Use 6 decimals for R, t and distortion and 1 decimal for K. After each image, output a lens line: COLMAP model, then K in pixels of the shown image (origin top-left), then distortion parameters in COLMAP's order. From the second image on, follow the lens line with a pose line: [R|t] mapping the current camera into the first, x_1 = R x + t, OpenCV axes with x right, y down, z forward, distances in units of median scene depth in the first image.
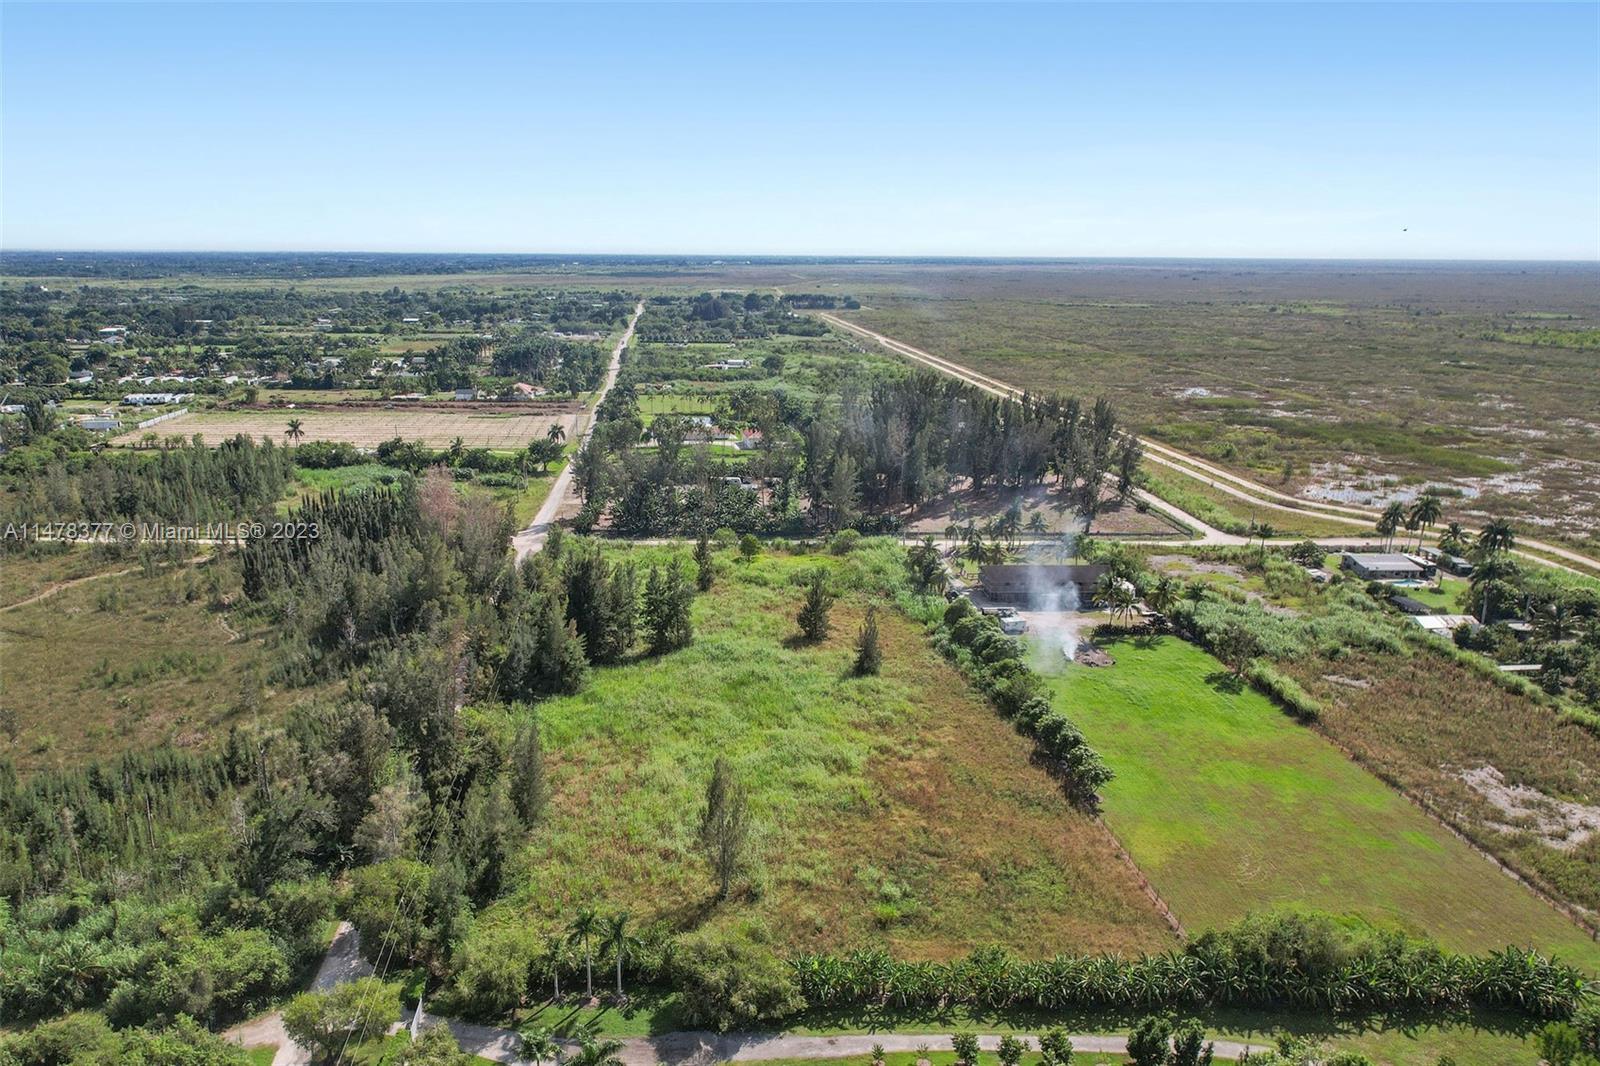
lens RADIAL K [[1156.3, 0, 726.4], [0, 1156.3, 533.3], [0, 0, 1]] dist [0.006196, 0.006539]
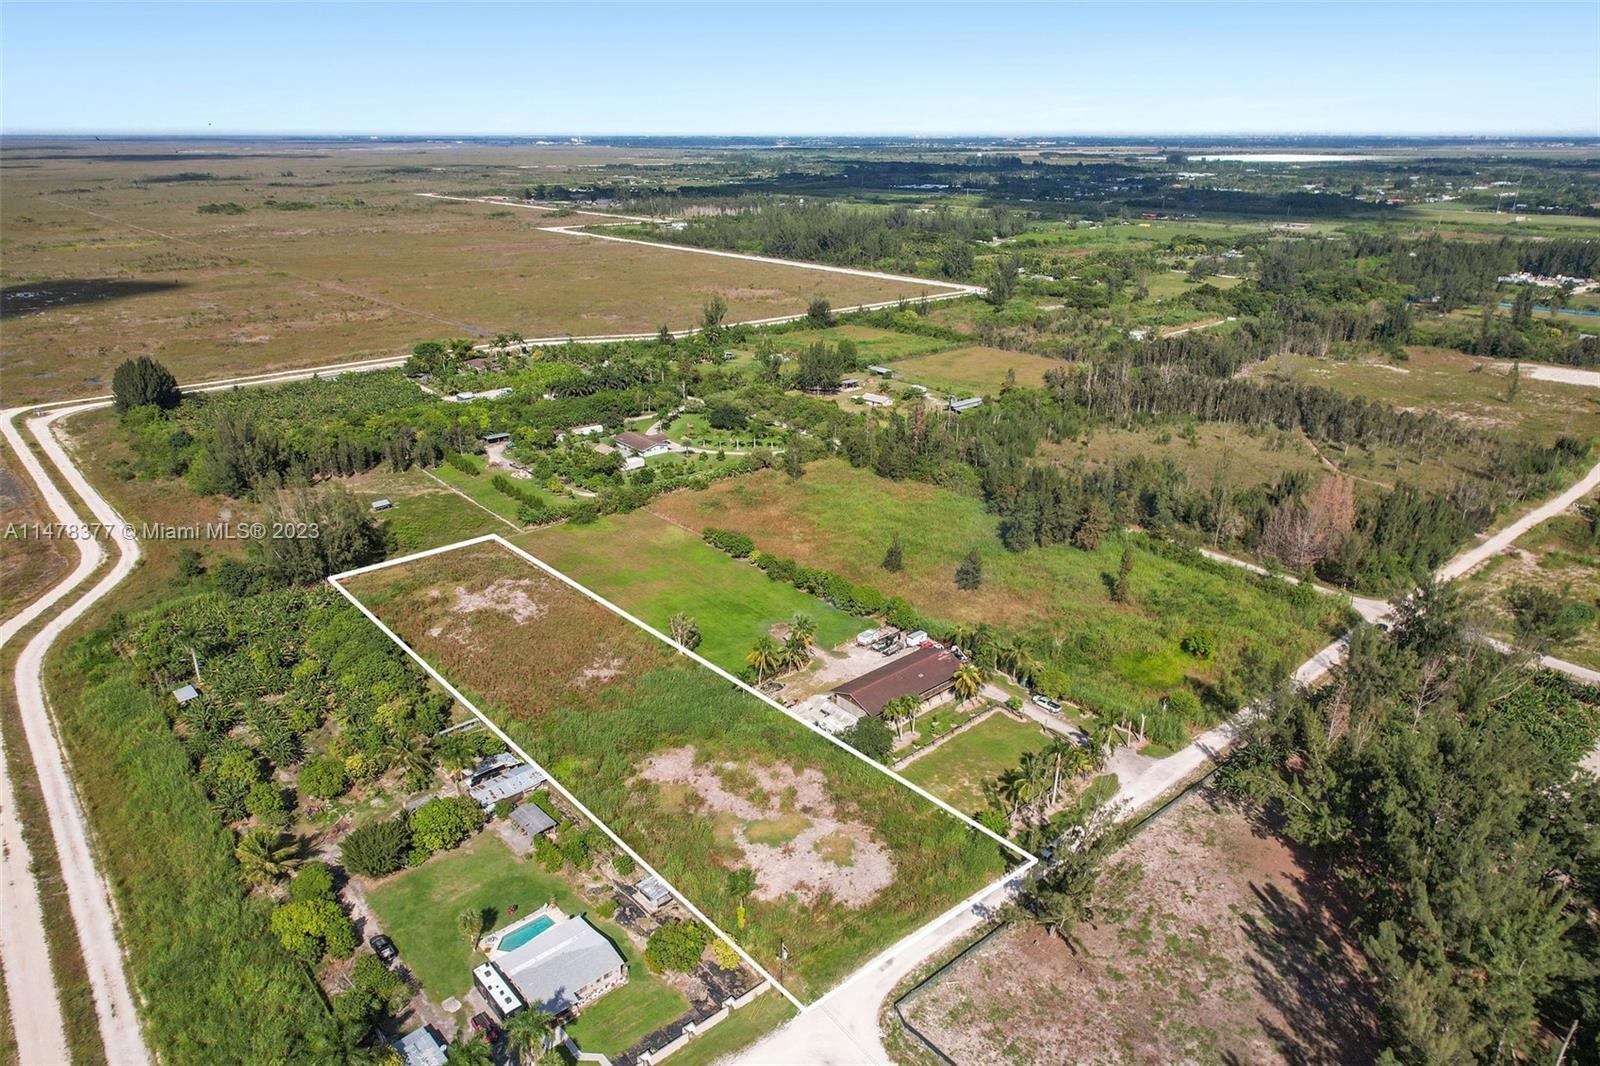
lens RADIAL K [[1022.7, 0, 800.0], [0, 1022.7, 533.0], [0, 0, 1]] dist [0.003112, 0.002924]
pose [[-0.781800, 0.214376, -0.585518, 0.686576], [-0.162687, 0.836382, 0.523448, -0.412556], [0.601932, 0.504488, -0.619007, 1.215633]]
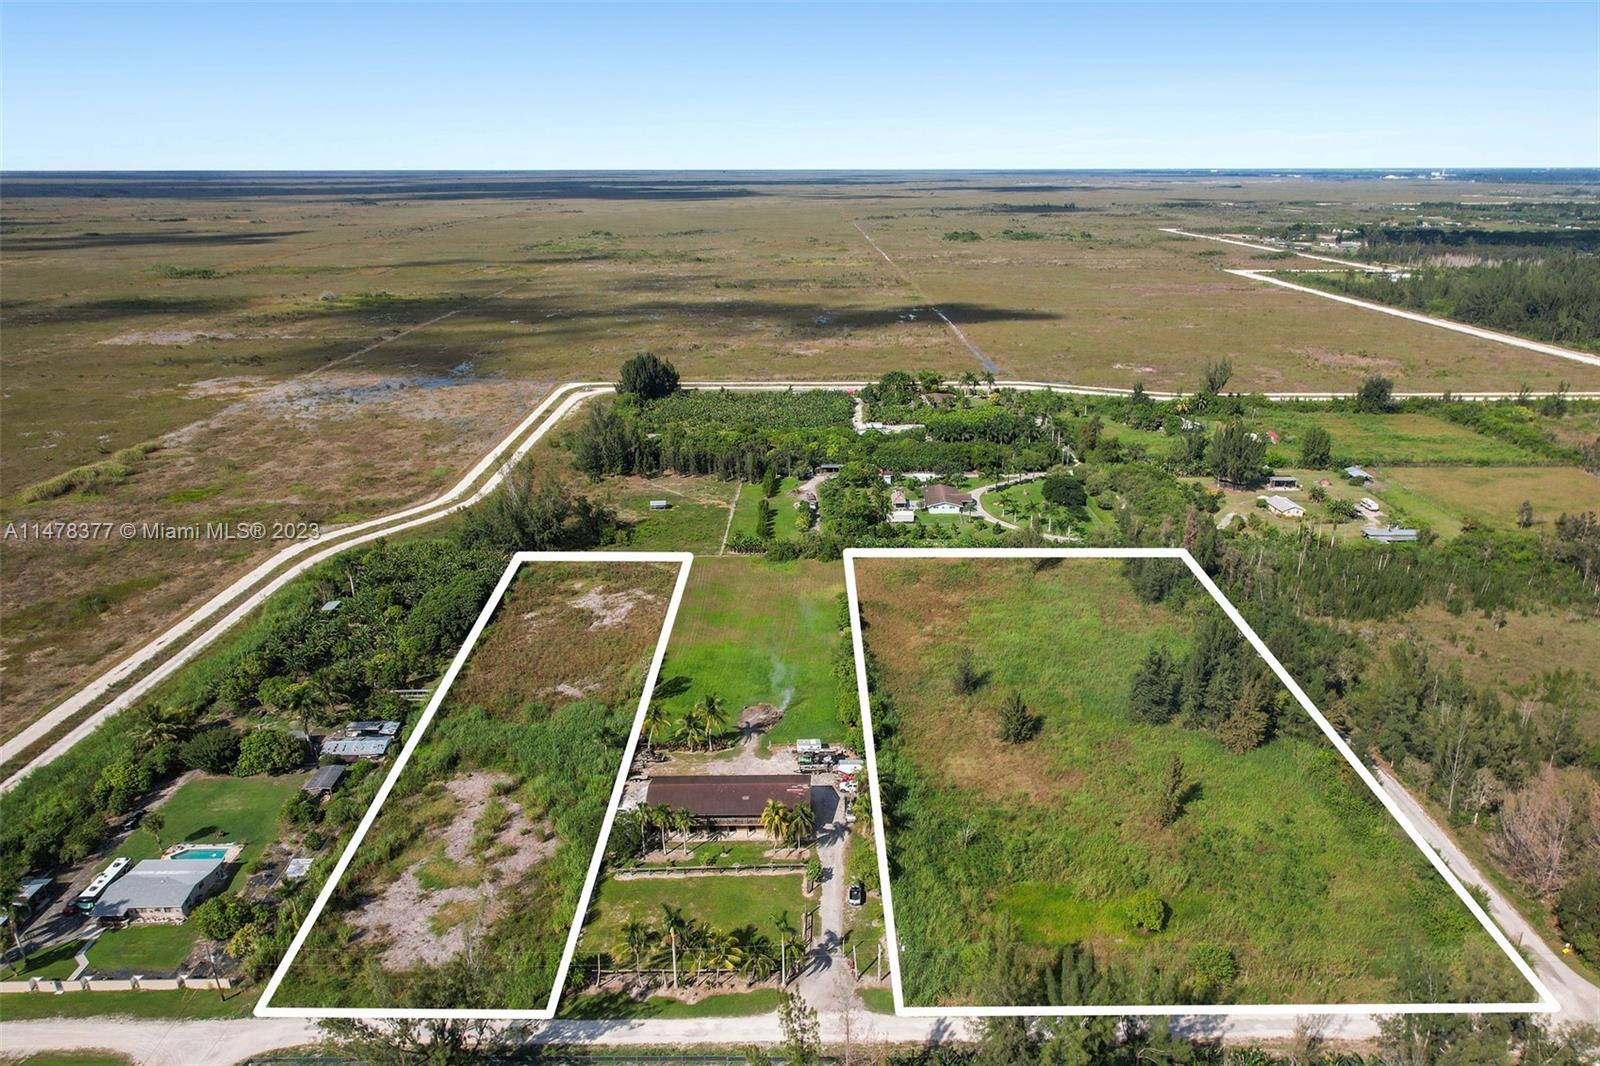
lens RADIAL K [[1071.4, 0, 828.5], [0, 1071.4, 535.0], [0, 0, 1]] dist [0.002129, 0.004650]
pose [[-0.999465, -0.021010, 0.025078, 0.167131], [-0.003897, 0.837541, 0.546361, -0.454508], [-0.032483, 0.545971, -0.837174, 1.325603]]
